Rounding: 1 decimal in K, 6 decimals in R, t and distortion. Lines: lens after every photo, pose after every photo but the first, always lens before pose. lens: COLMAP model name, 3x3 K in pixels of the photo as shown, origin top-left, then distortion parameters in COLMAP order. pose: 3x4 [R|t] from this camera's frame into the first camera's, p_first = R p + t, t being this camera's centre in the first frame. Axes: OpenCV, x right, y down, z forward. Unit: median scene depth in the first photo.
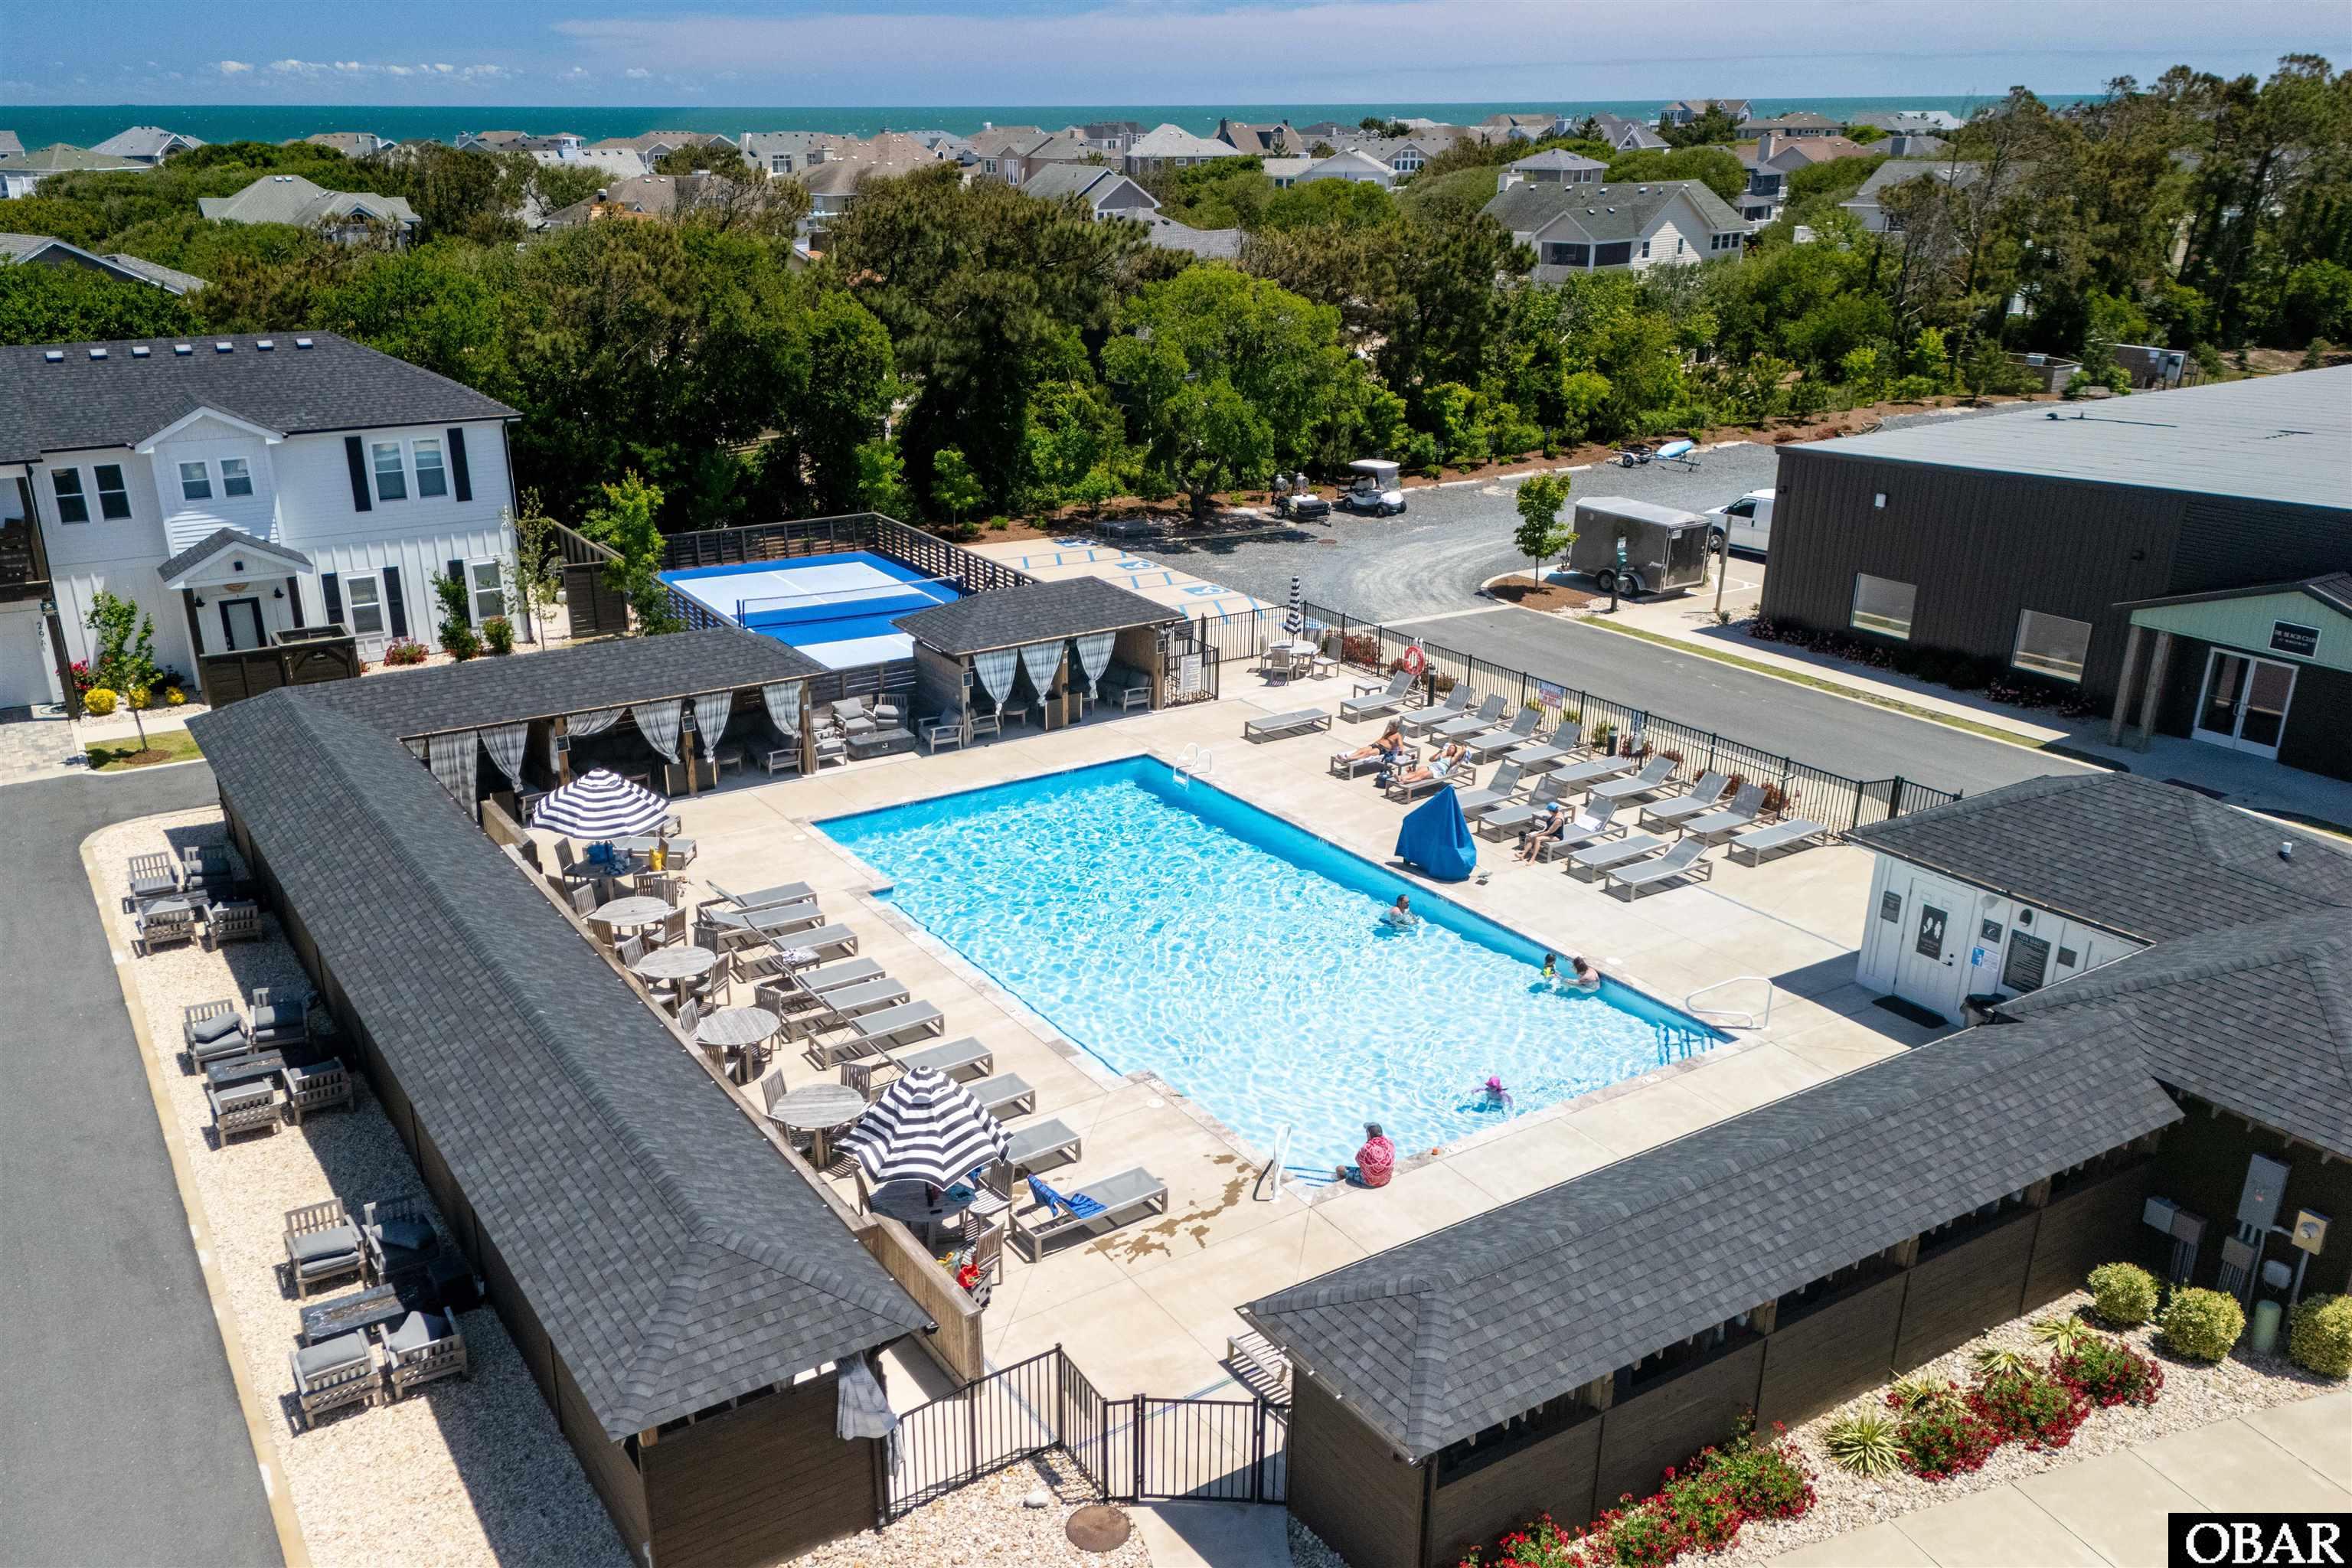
lens RADIAL K [[1900.7, 0, 1176.0], [0, 1900.7, 784.0], [0, 0, 1]] dist [0.007084, 0.000406]
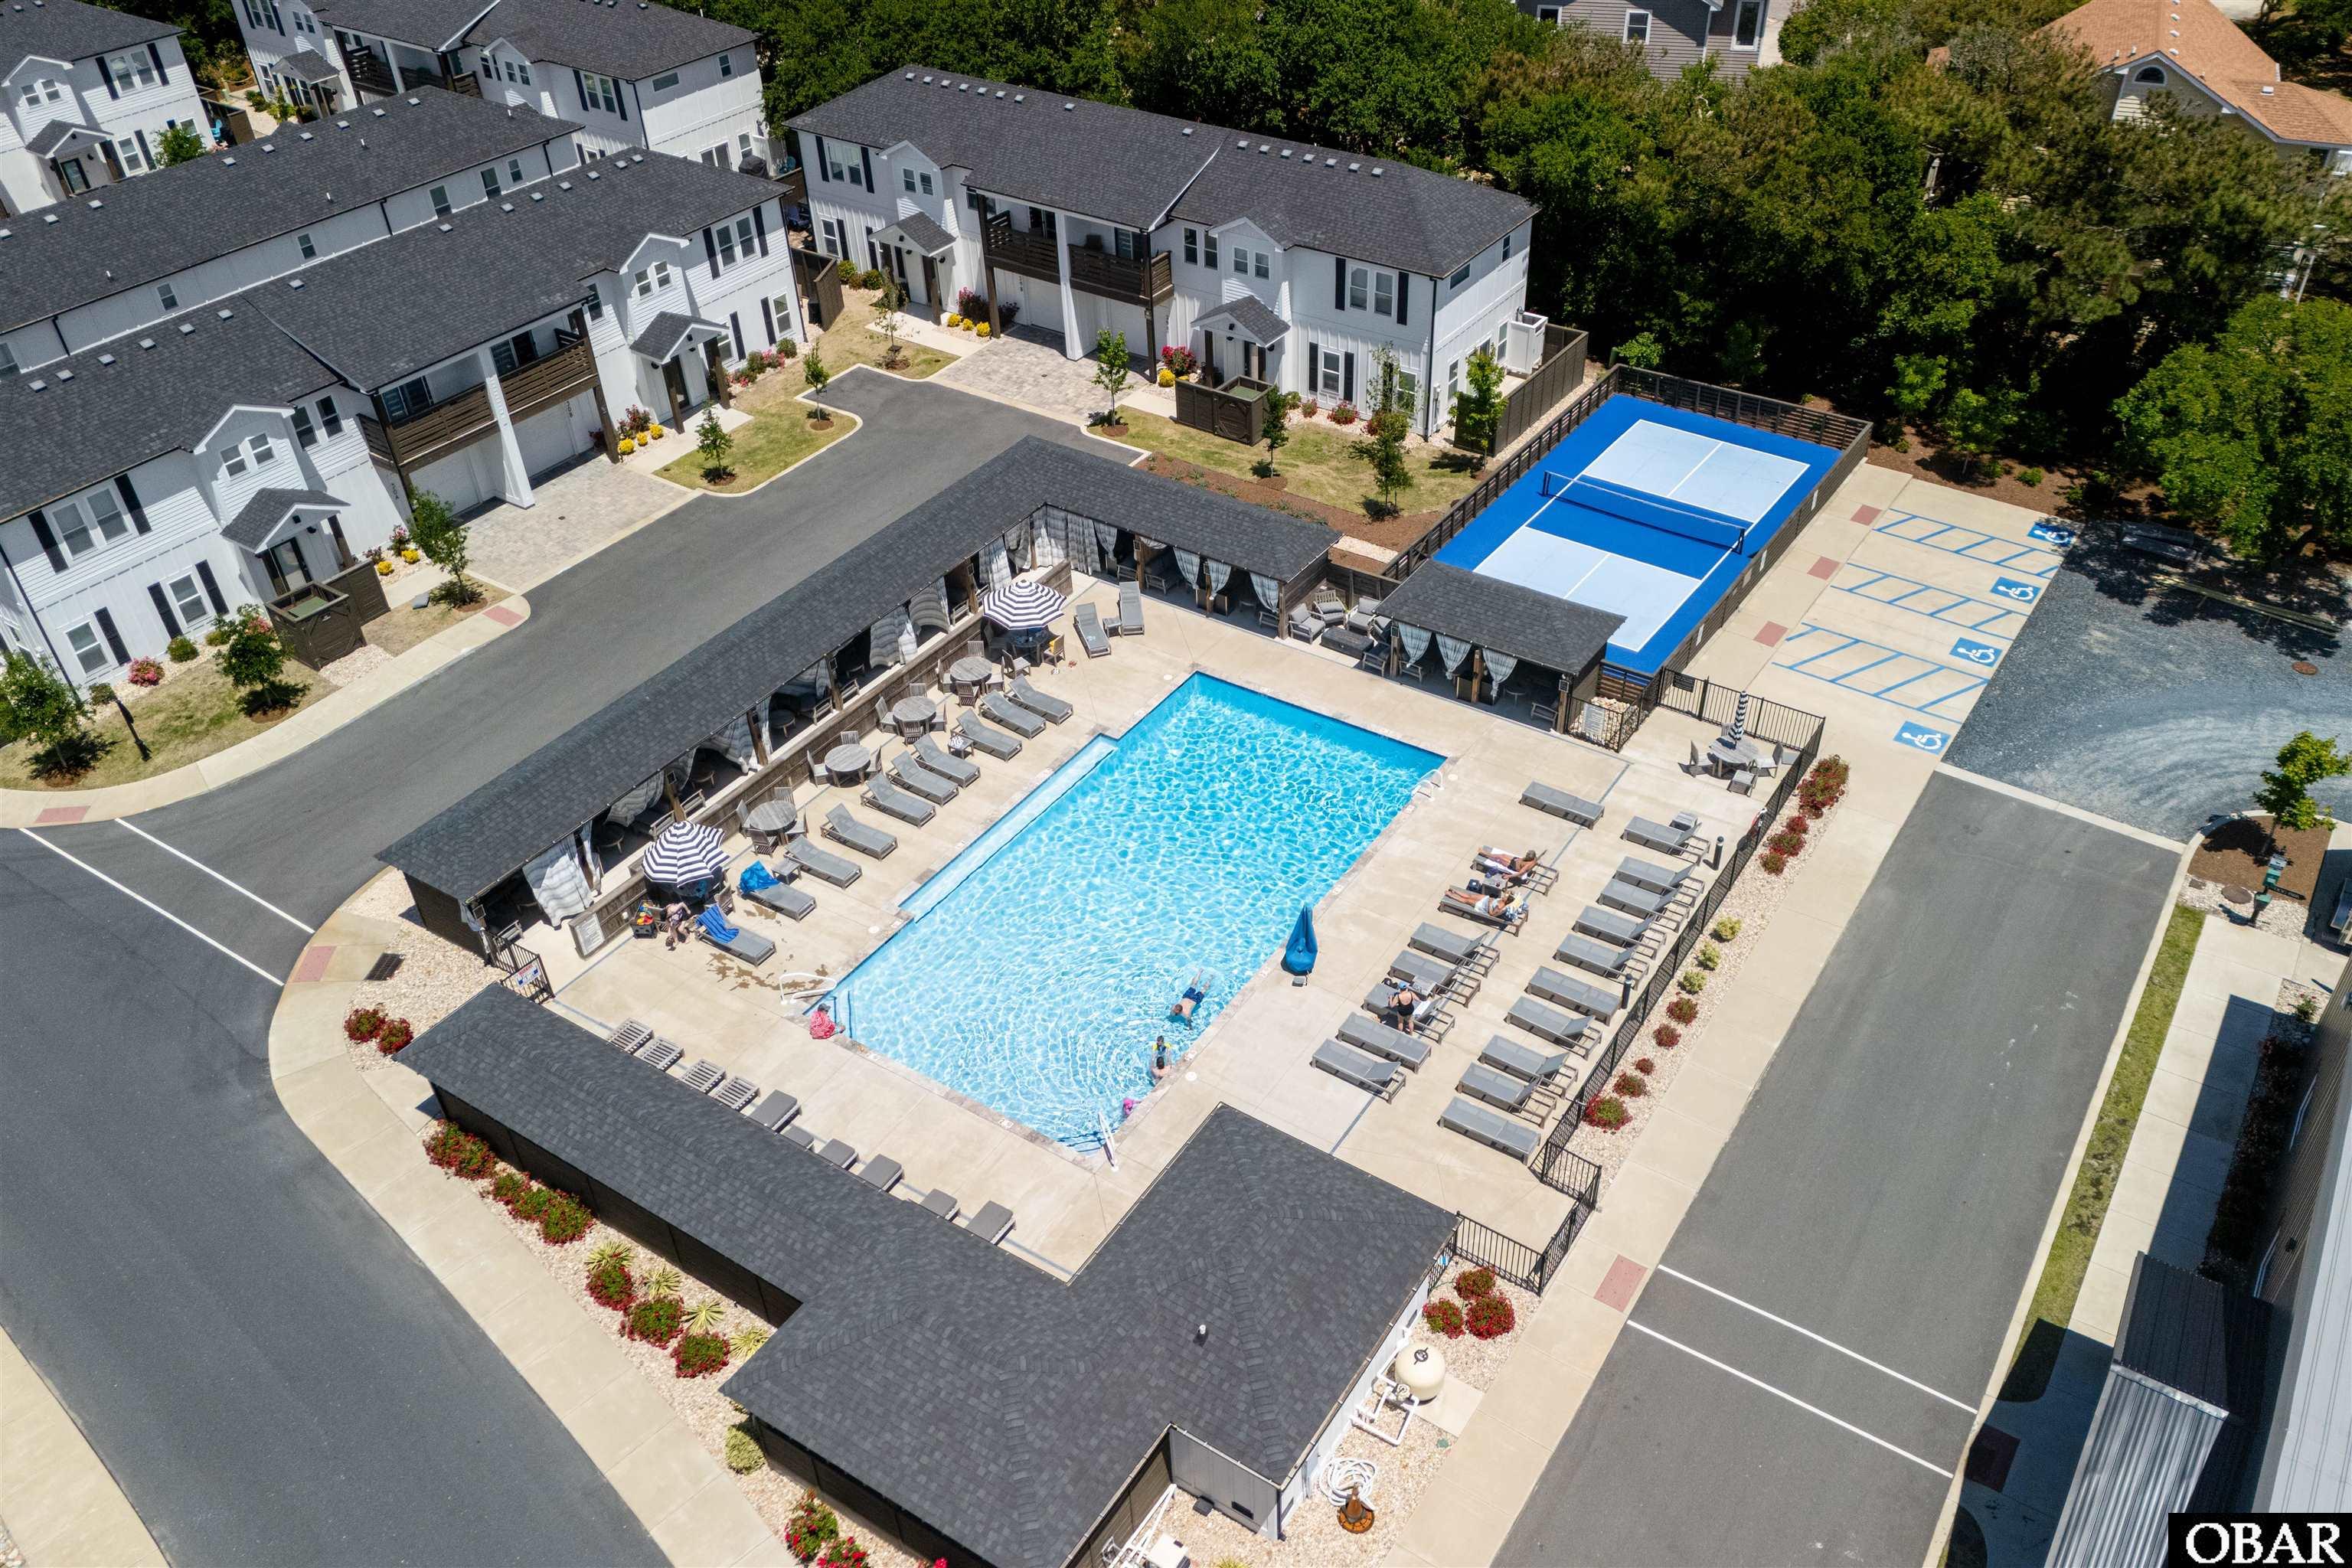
lens RADIAL K [[1900.7, 0, 1176.0], [0, 1900.7, 784.0], [0, 0, 1]] dist [0.007084, 0.000406]
pose [[0.385400, 0.539748, -0.748425, 0.809970], [-0.282007, 0.841171, 0.461415, -0.497713], [0.878601, 0.033232, 0.476400, 0.274897]]
